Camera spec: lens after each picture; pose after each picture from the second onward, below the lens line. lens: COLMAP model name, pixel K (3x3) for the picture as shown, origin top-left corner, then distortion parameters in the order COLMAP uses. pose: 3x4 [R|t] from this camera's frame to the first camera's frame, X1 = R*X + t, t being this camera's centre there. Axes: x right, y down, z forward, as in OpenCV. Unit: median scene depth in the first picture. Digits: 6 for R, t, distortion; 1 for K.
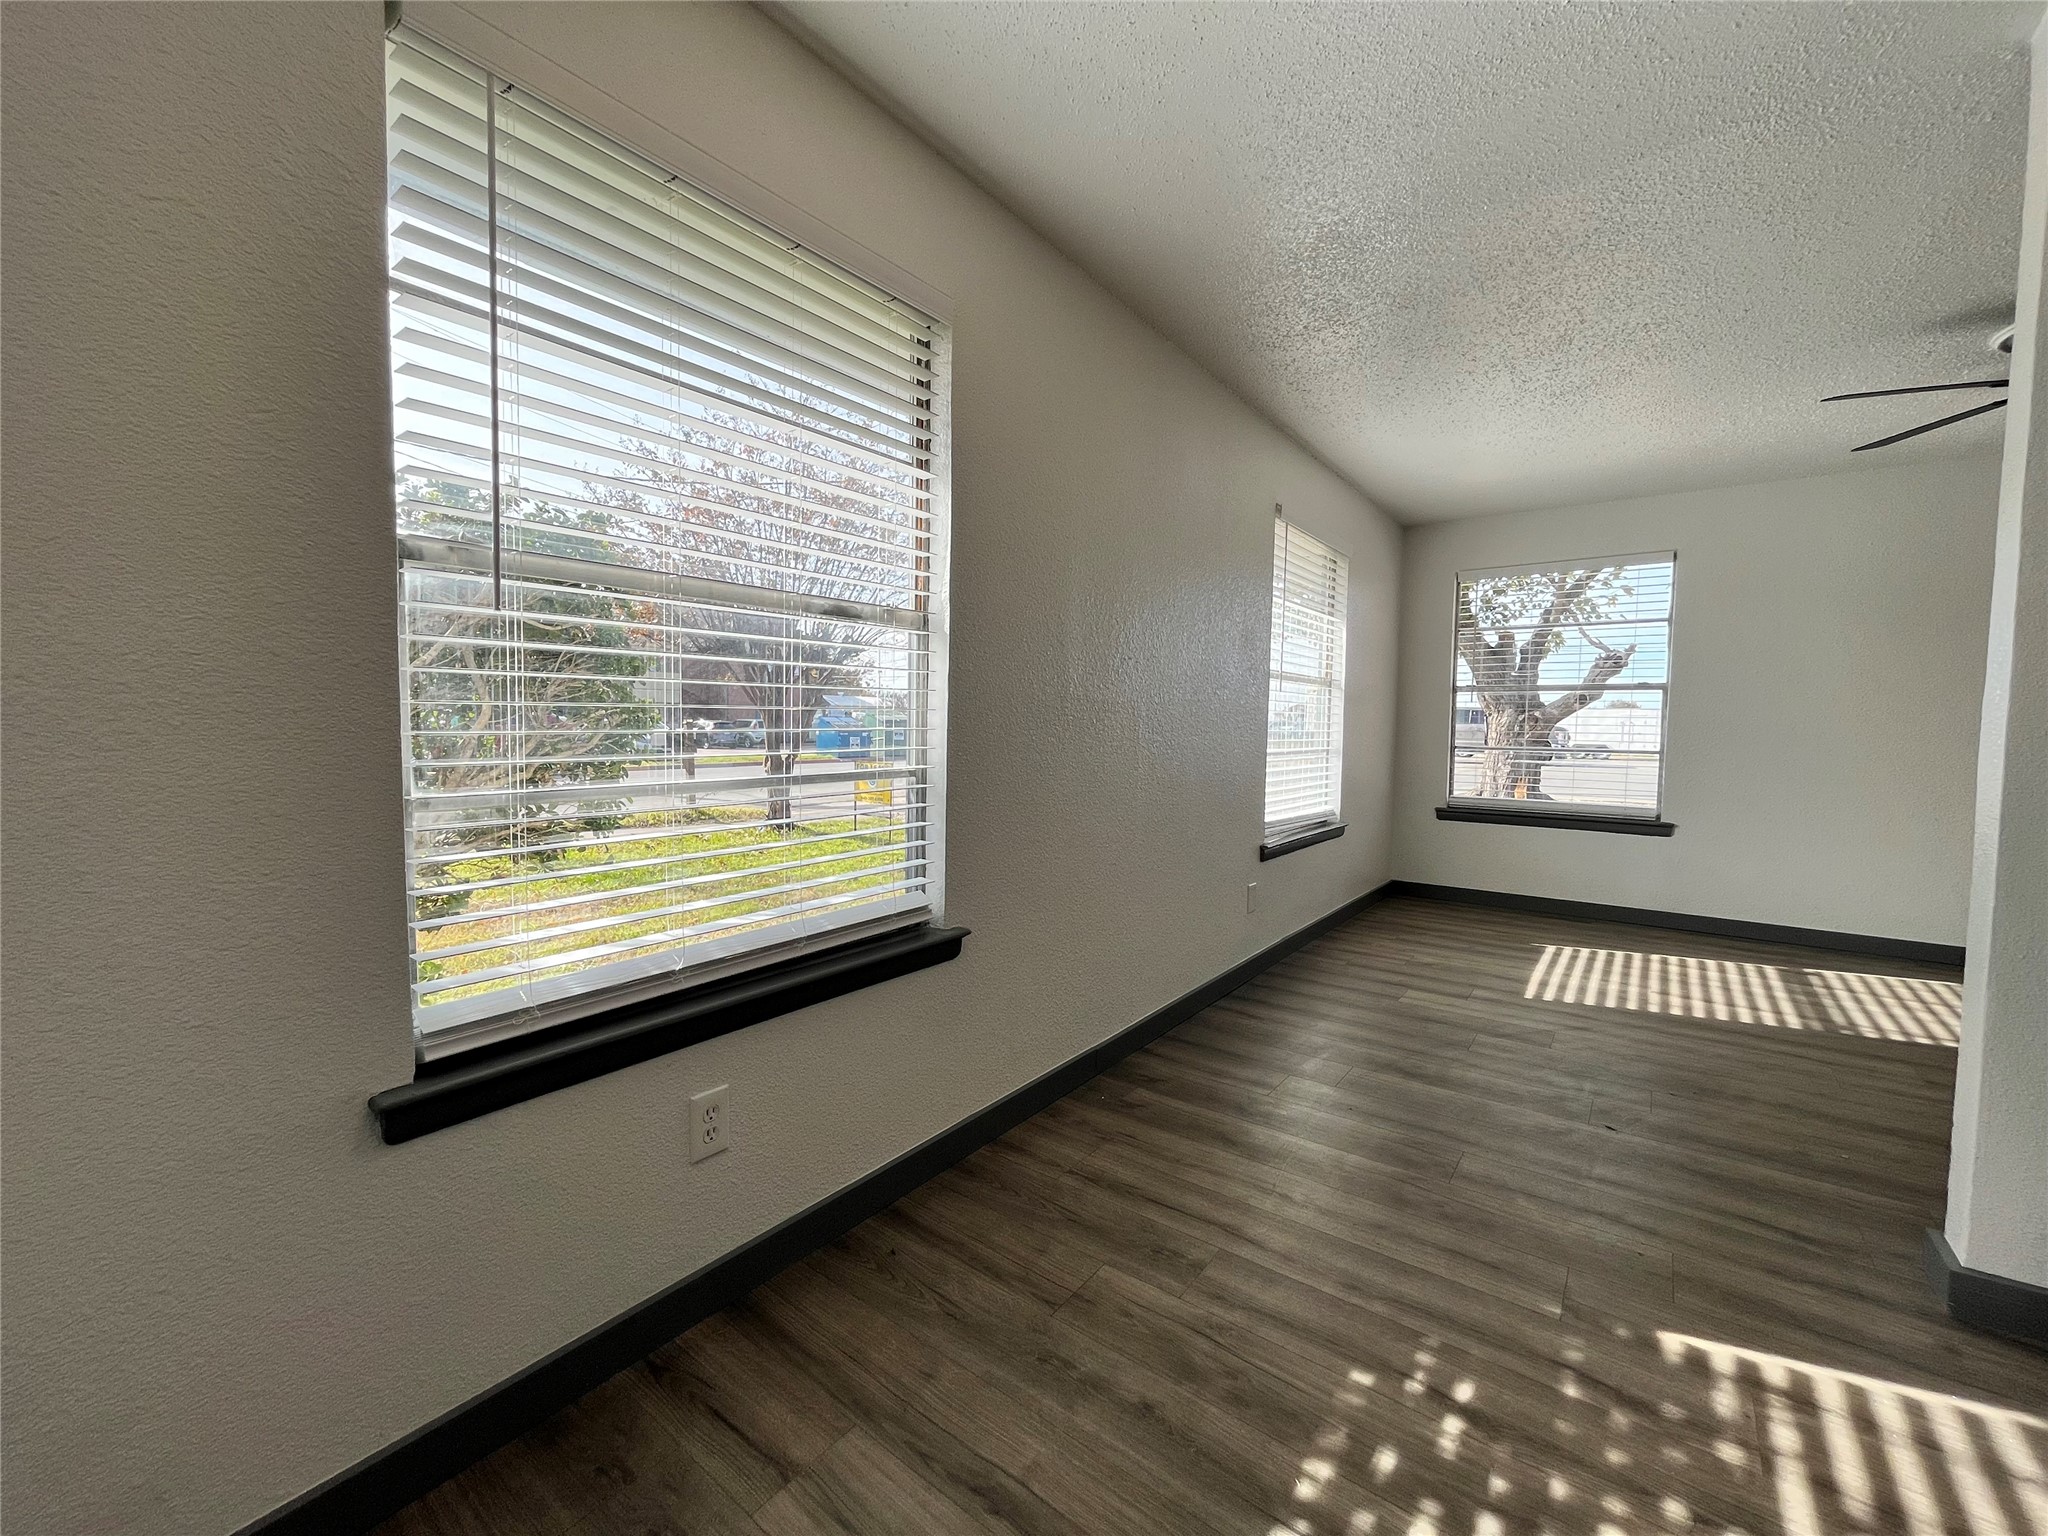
lens RADIAL K [[830.5, 0, 1022.8], [0, 830.5, 768.6], [0, 0, 1]] dist [-0.003602, 0.000140]
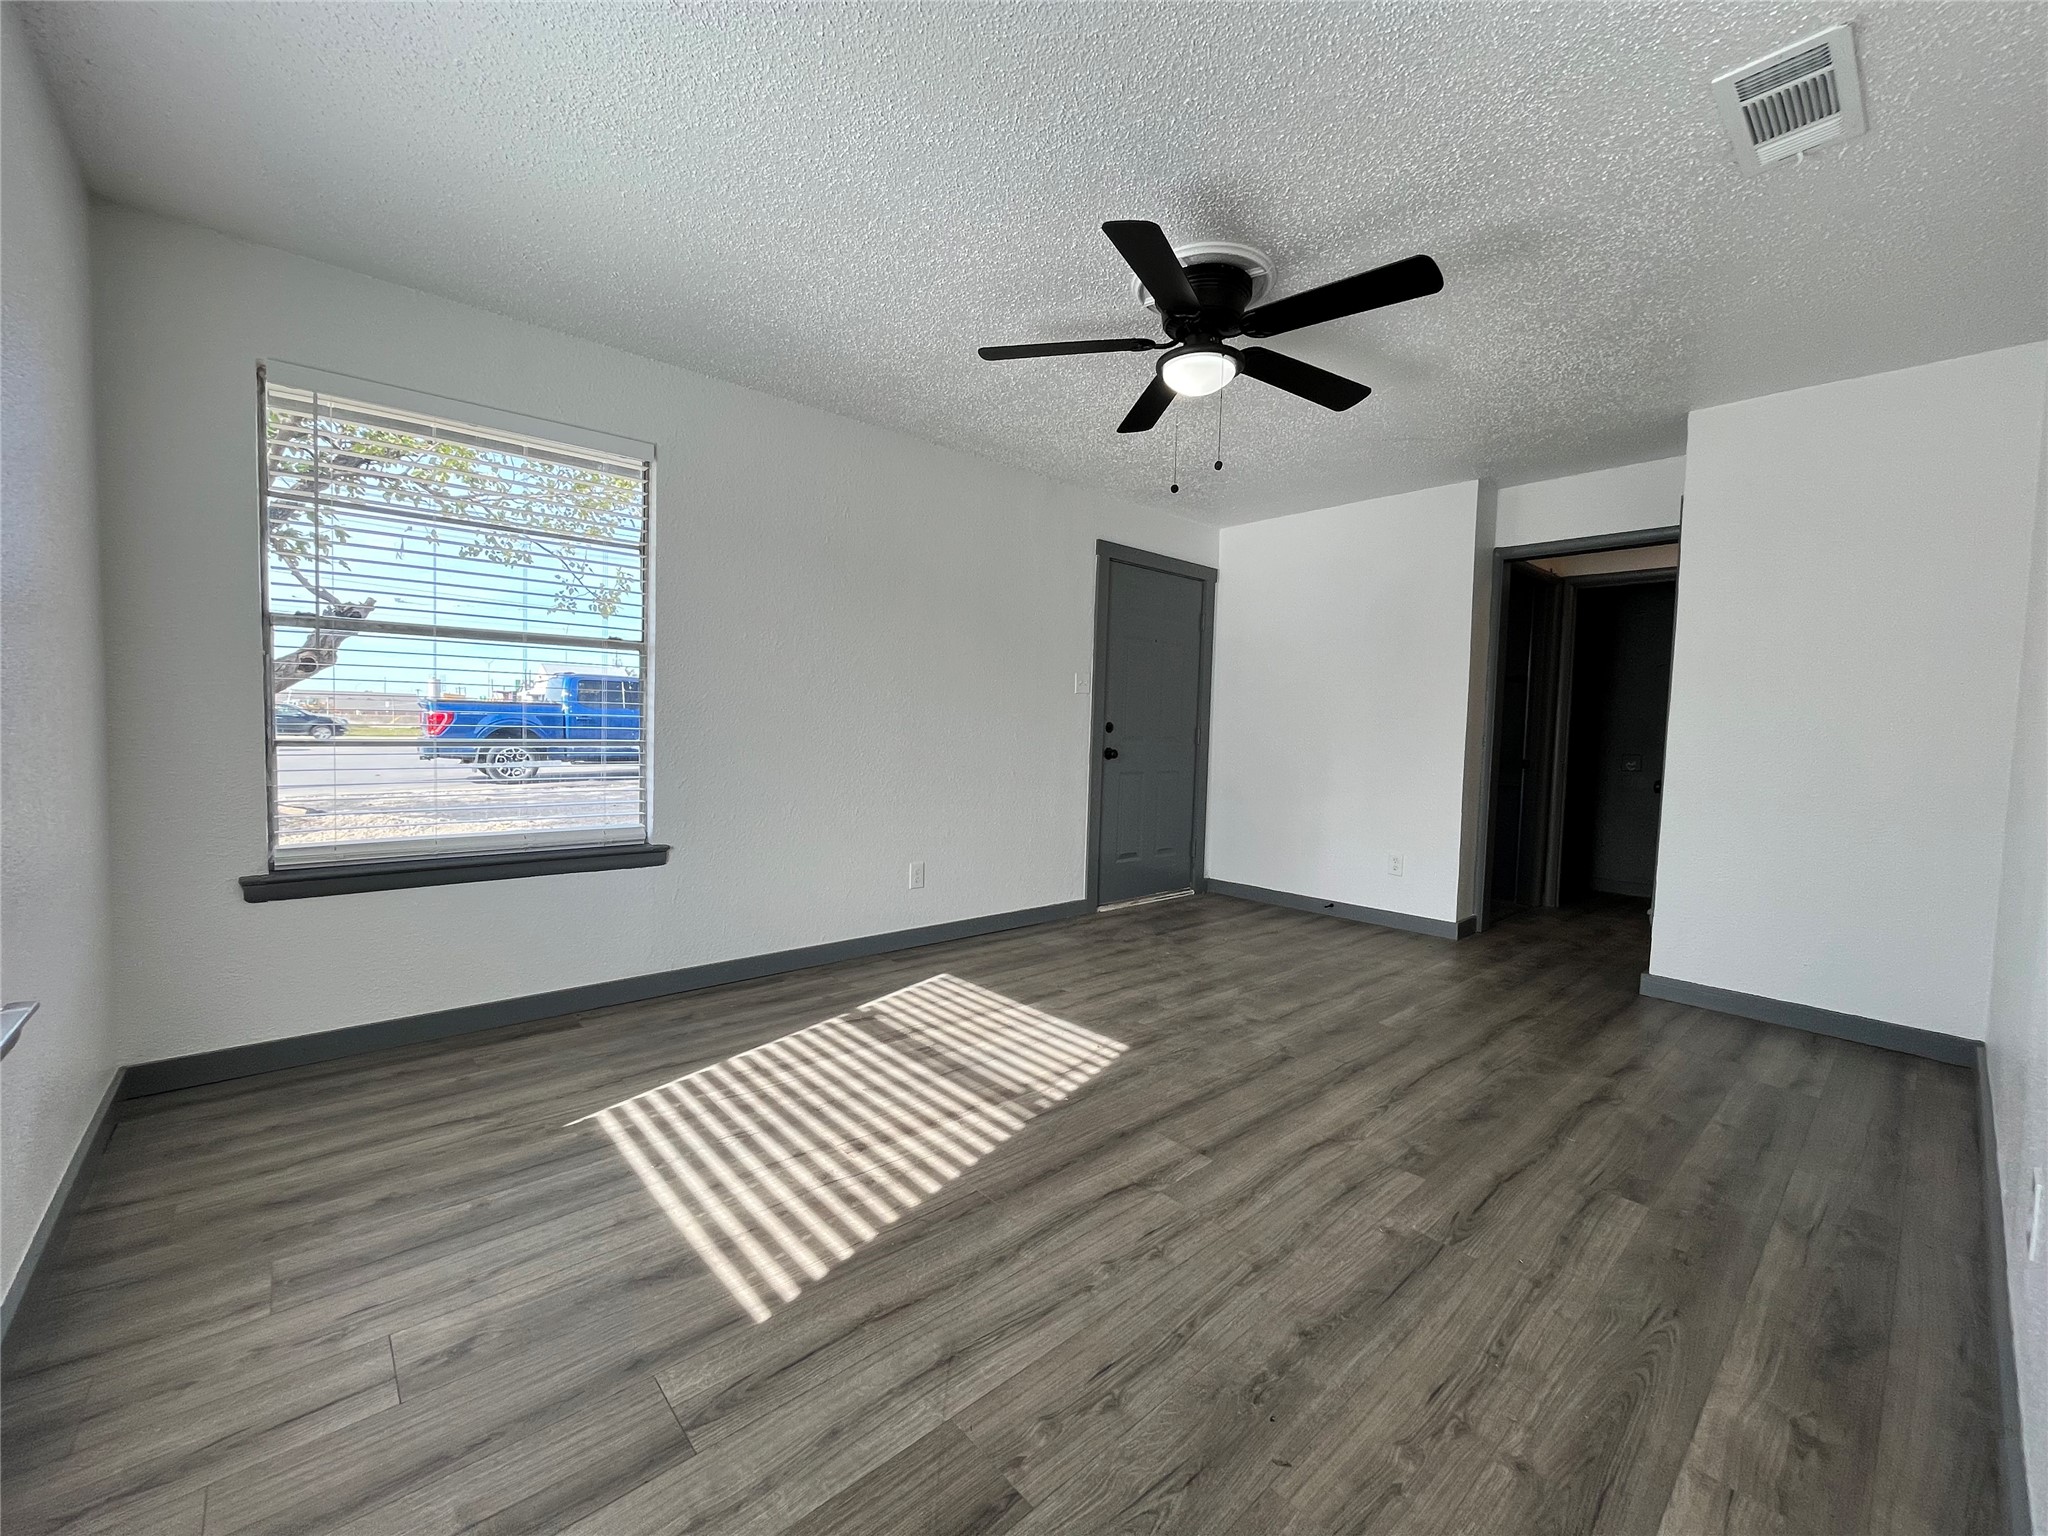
lens RADIAL K [[830.5, 0, 1022.8], [0, 830.5, 768.6], [0, 0, 1]] dist [-0.003602, 0.000140]
pose [[0.189476, -0.059552, 0.980078, 0.220065], [0.032307, 0.997997, 0.054395, -0.036105], [-0.981354, 0.021357, 0.191020, 0.772224]]
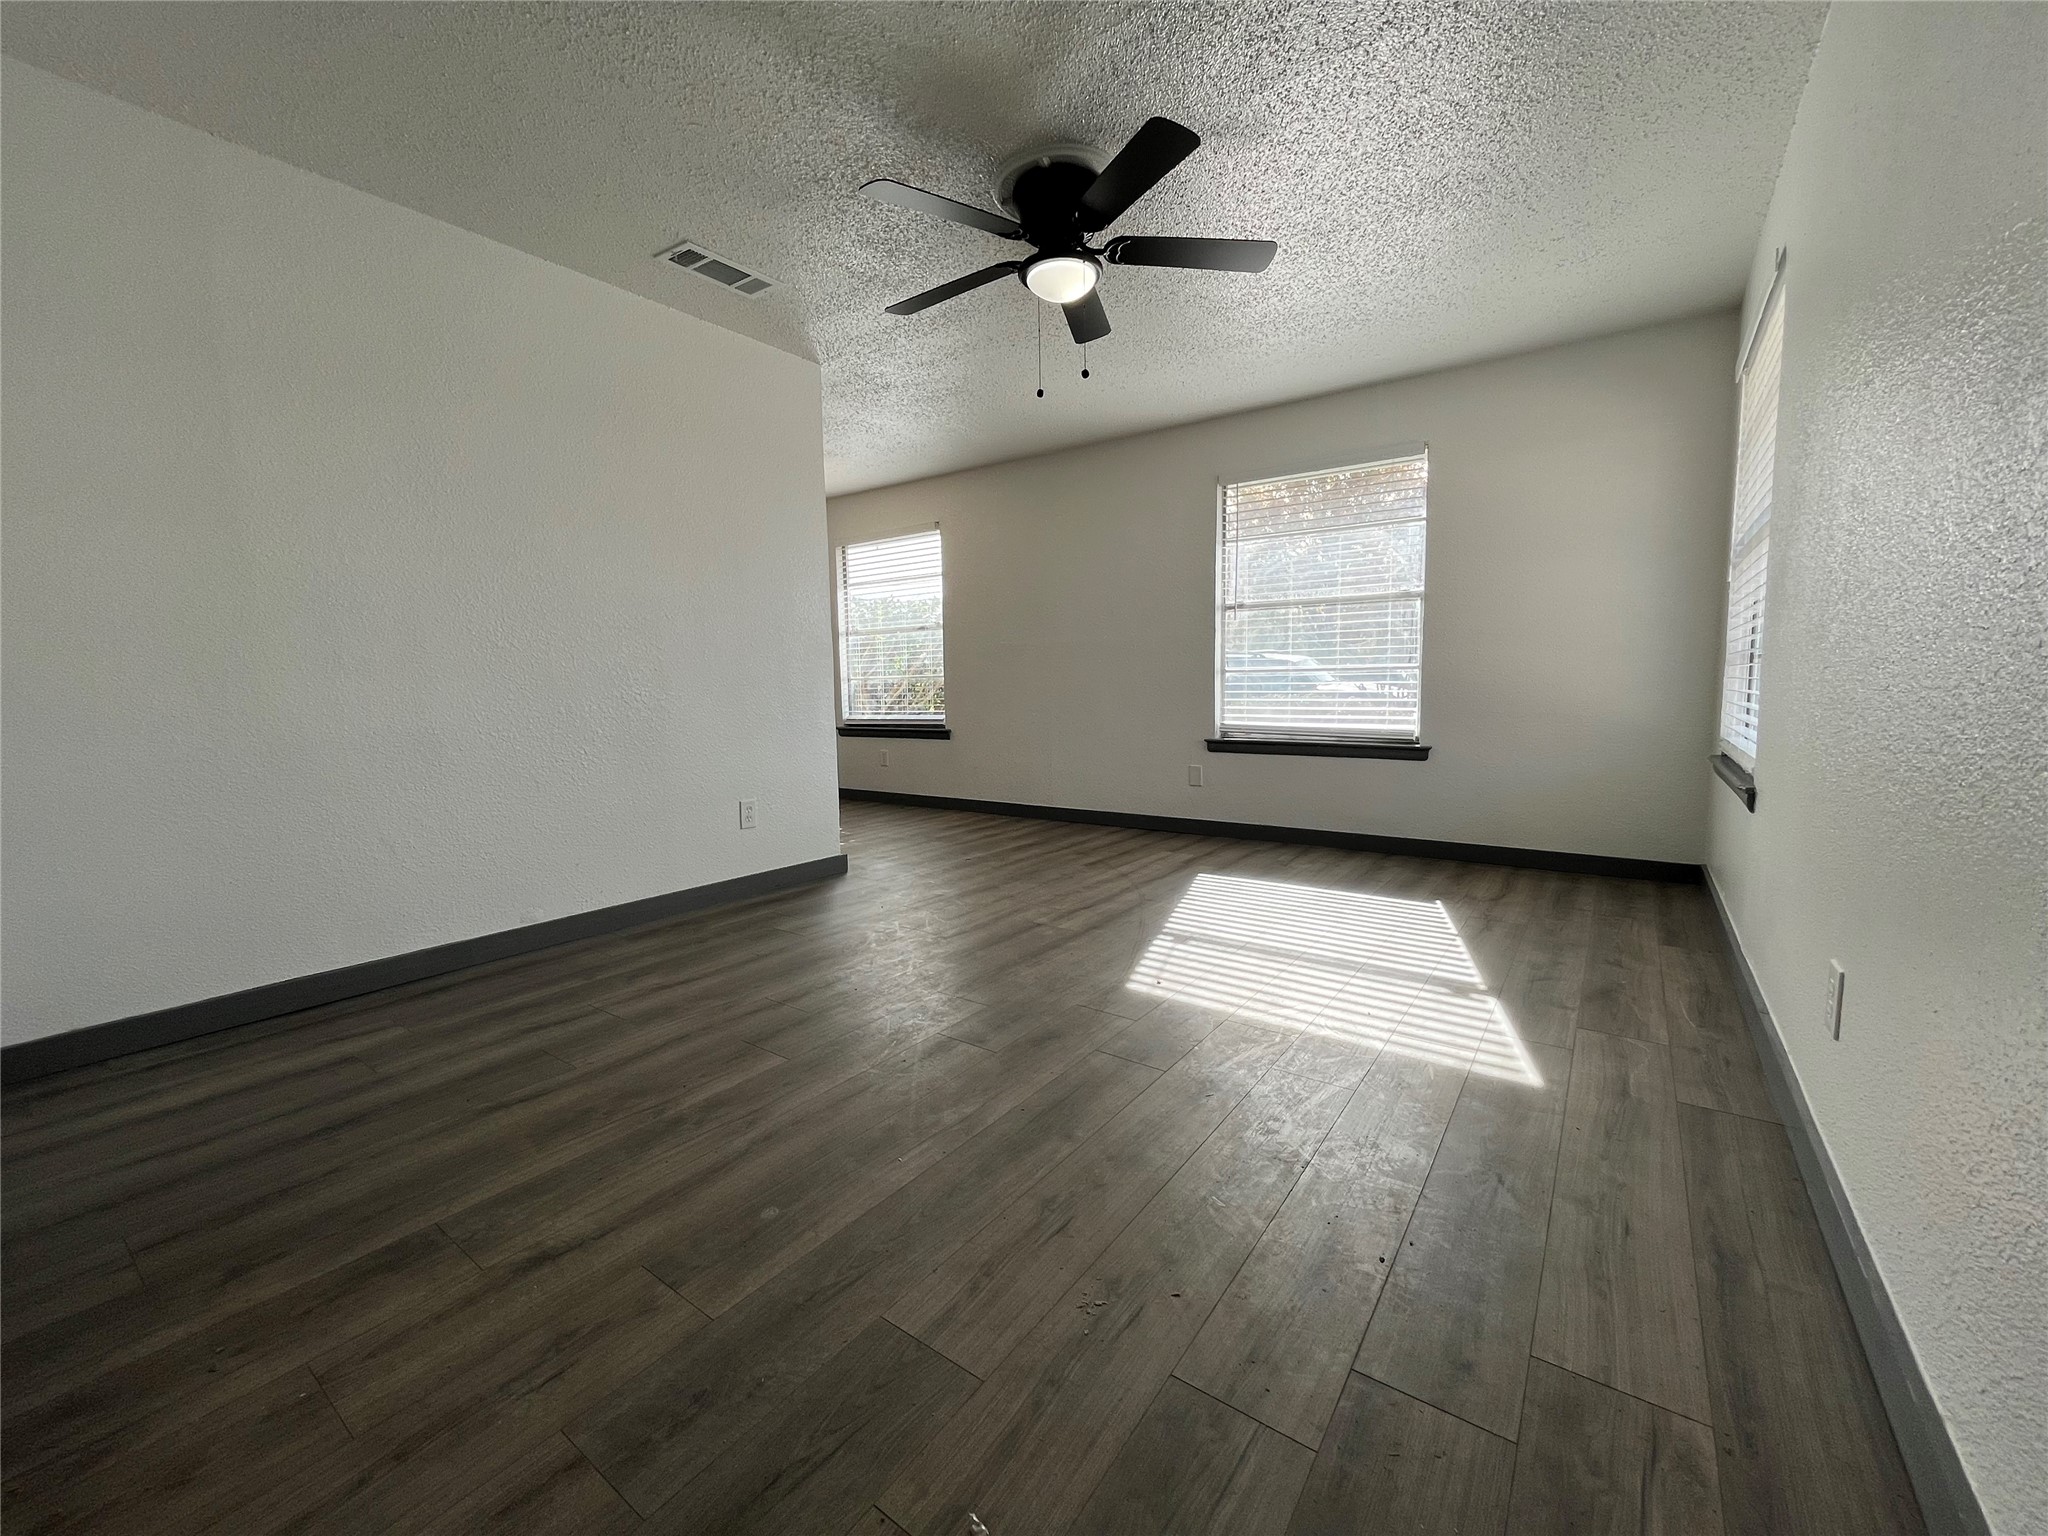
lens RADIAL K [[830.5, 0, 1022.8], [0, 830.5, 768.6], [0, 0, 1]] dist [-0.003602, 0.000140]
pose [[0.025816, 0.090142, -0.995594, 1.743967], [-0.038153, 0.995289, 0.089125, 0.035543], [0.998938, 0.035684, 0.029134, 0.713424]]
